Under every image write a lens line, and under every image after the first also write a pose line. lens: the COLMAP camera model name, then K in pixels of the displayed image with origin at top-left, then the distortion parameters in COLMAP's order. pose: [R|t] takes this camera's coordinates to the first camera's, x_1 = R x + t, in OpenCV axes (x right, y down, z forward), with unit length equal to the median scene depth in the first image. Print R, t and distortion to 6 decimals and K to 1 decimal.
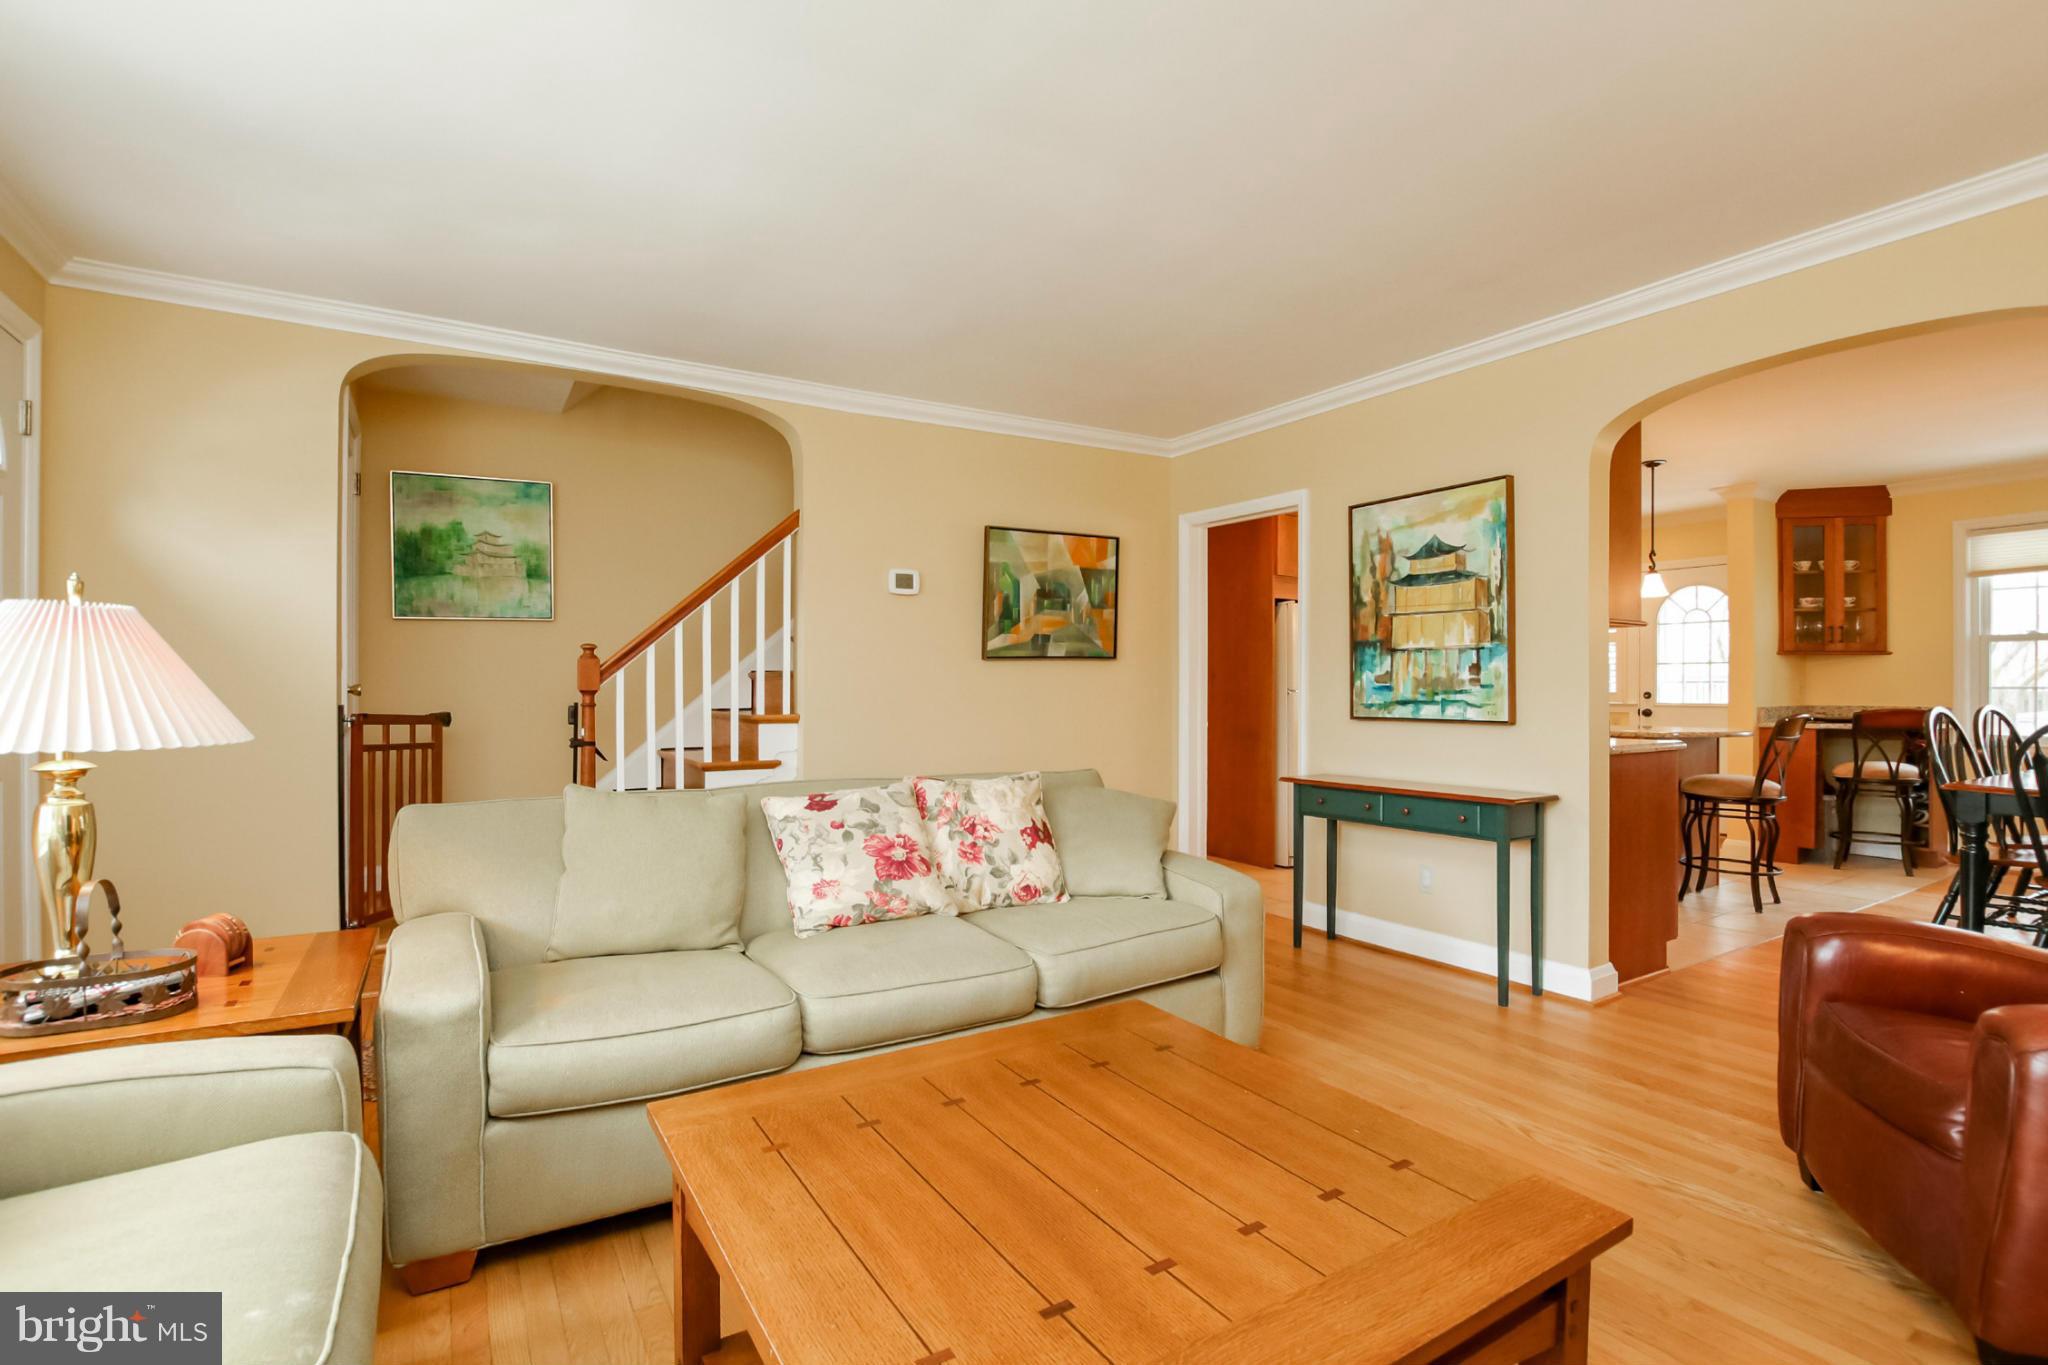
lens RADIAL K [[953.1, 0, 1011.0], [0, 953.1, 691.7], [0, 0, 1]] dist [-0.031775, 0.003884]
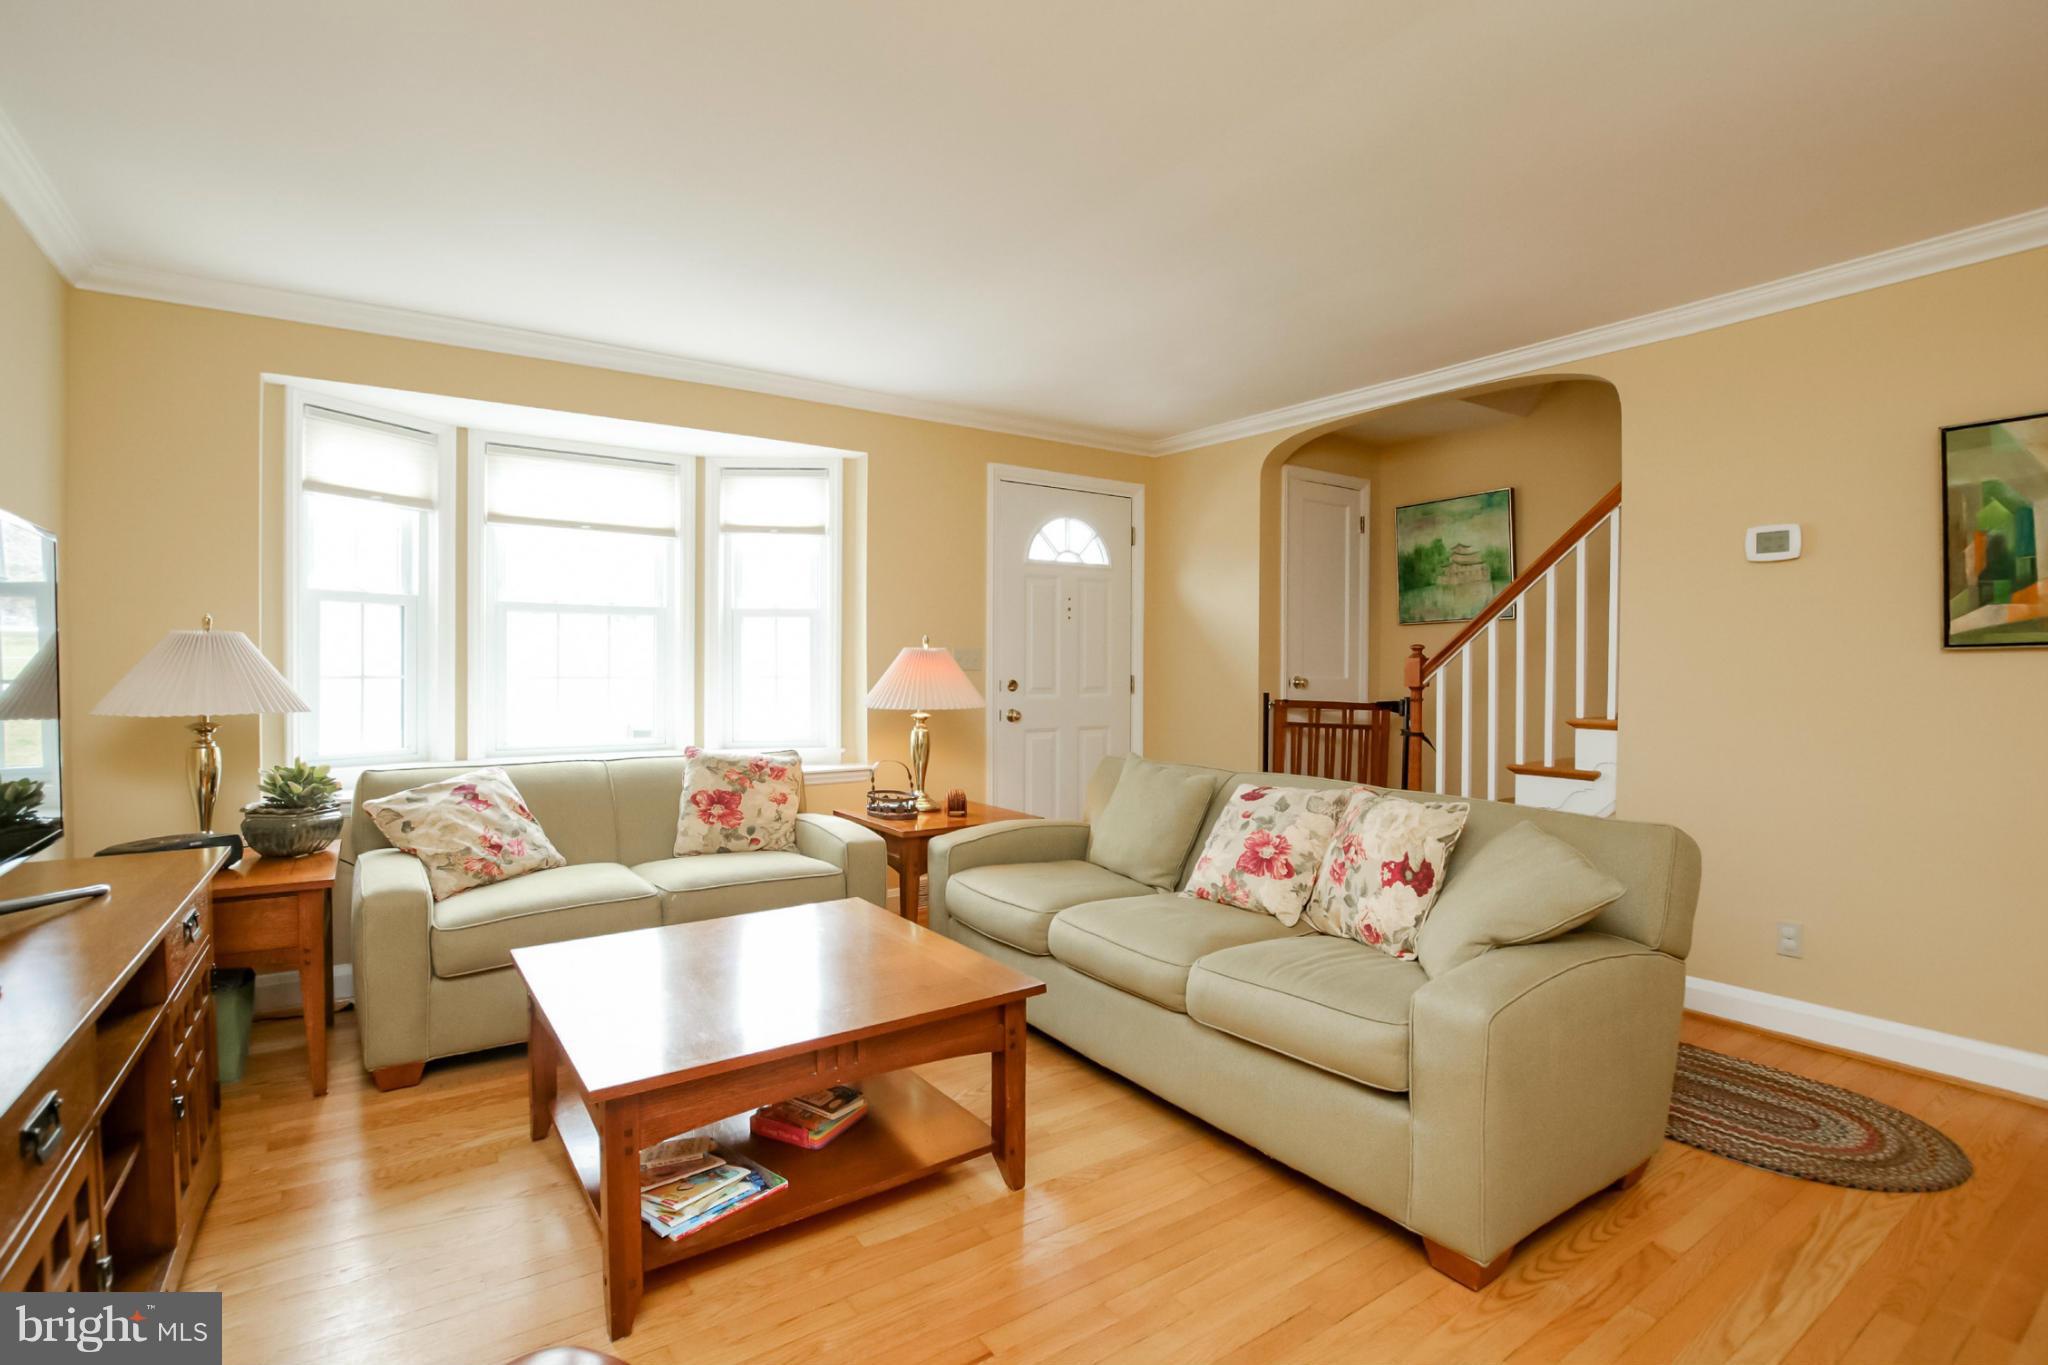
lens RADIAL K [[953.1, 0, 1027.8], [0, 953.1, 680.2], [0, 0, 1]] dist [-0.031775, 0.003884]
pose [[0.079447, 0.016492, -0.996703, 0.572898], [-0.009210, 0.999833, 0.015810, -0.020240], [0.996797, 0.007923, 0.079585, 0.419015]]
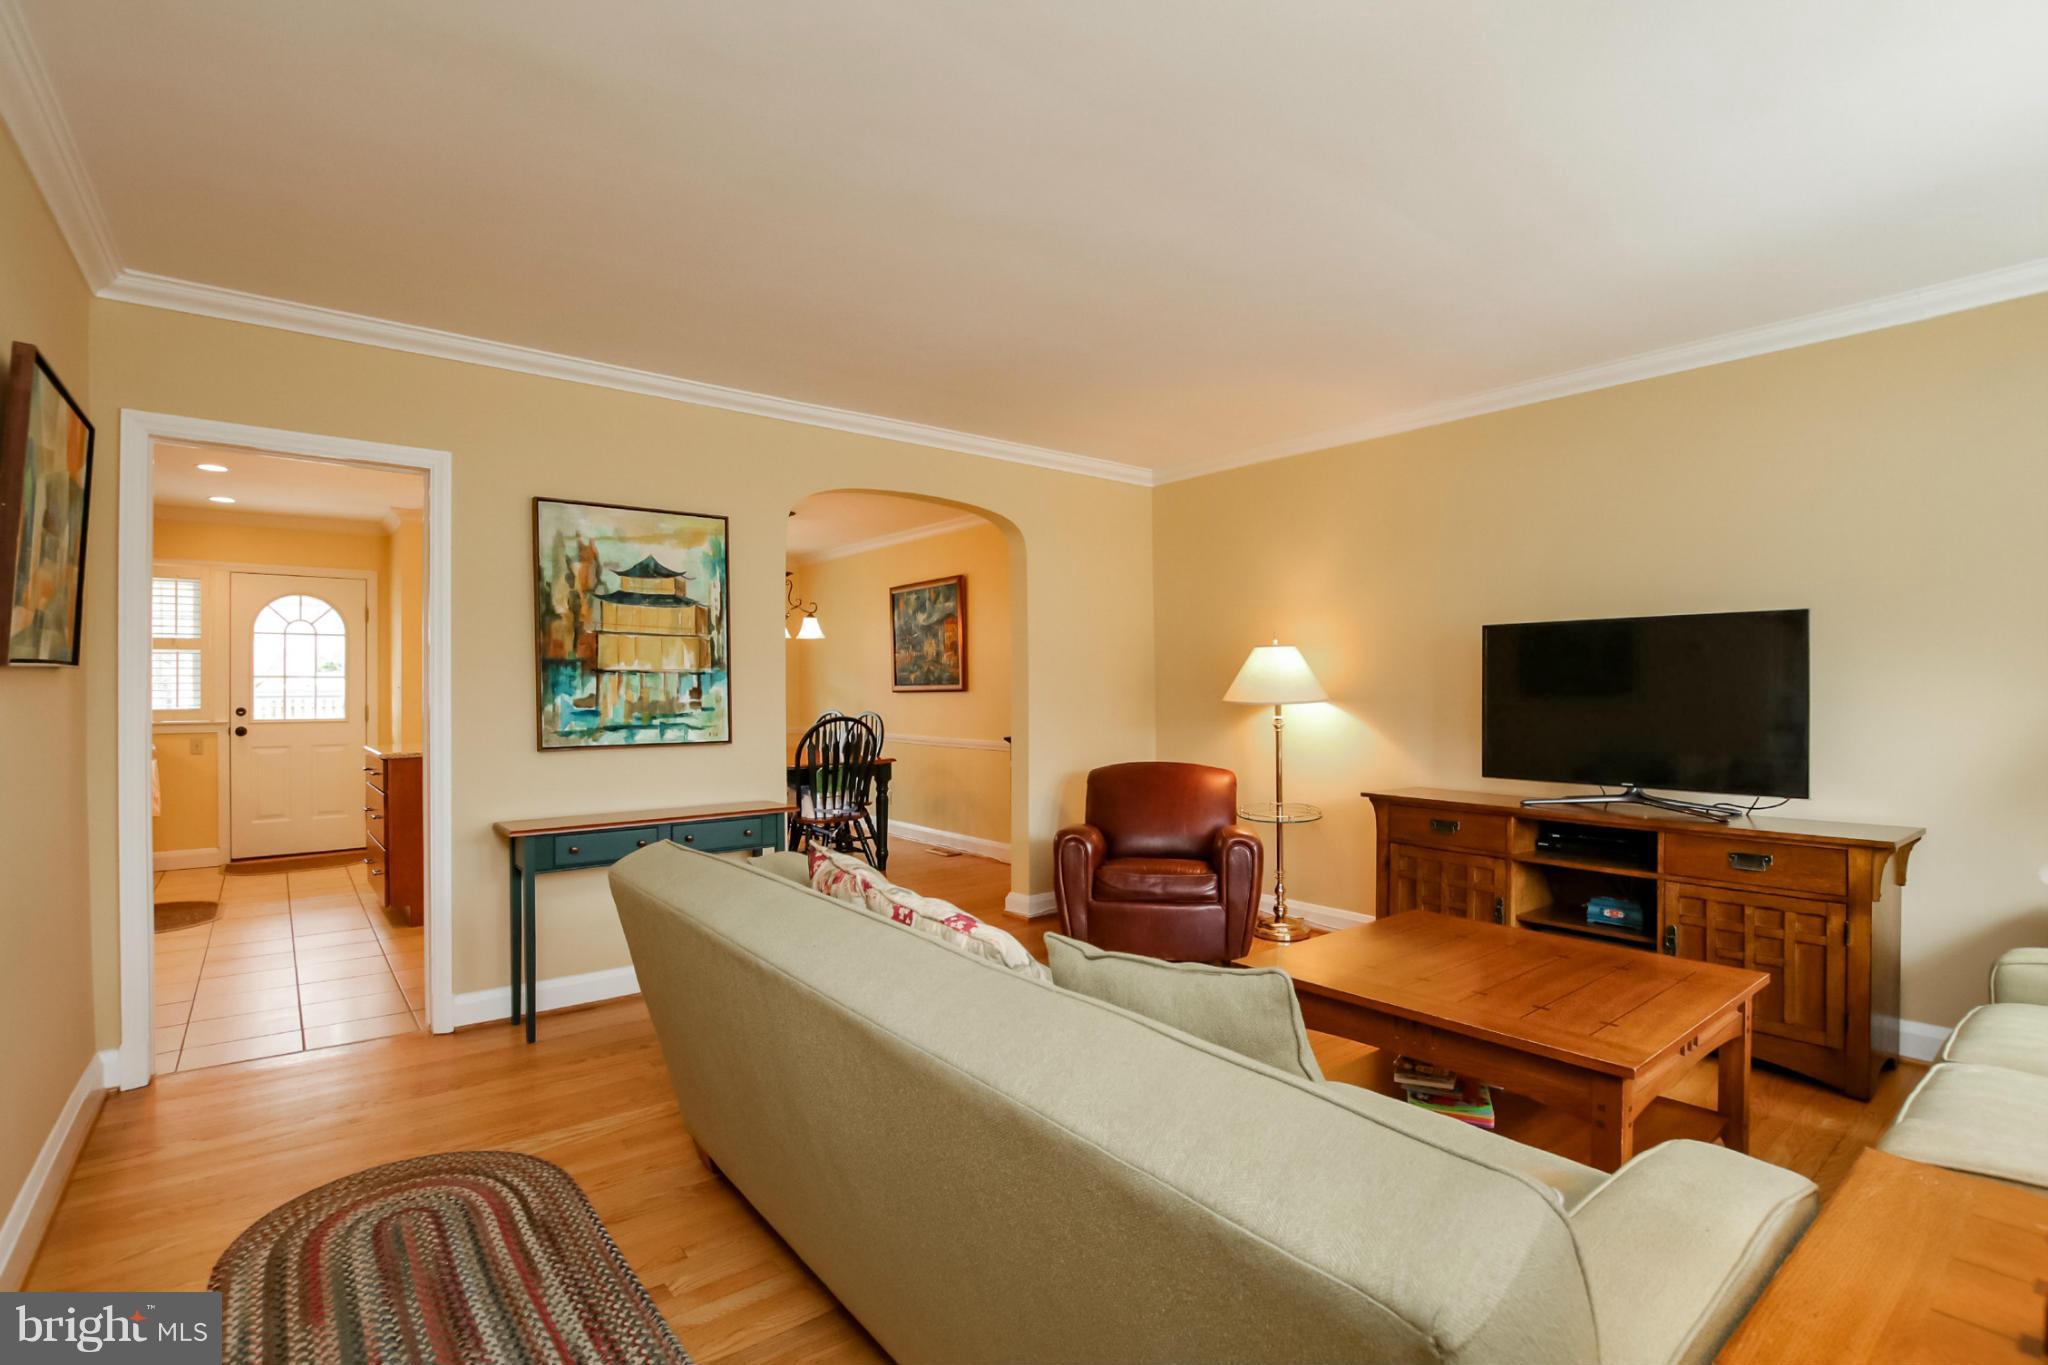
lens RADIAL K [[953.1, 0, 1026.2], [0, 953.1, 686.4], [0, 0, 1]] dist [-0.031775, 0.003884]
pose [[-0.127250, 0.002482, 0.991868, -0.528522], [0.007958, 0.999967, -0.001481, -0.023652], [-0.991839, 0.007705, -0.127266, 0.683517]]
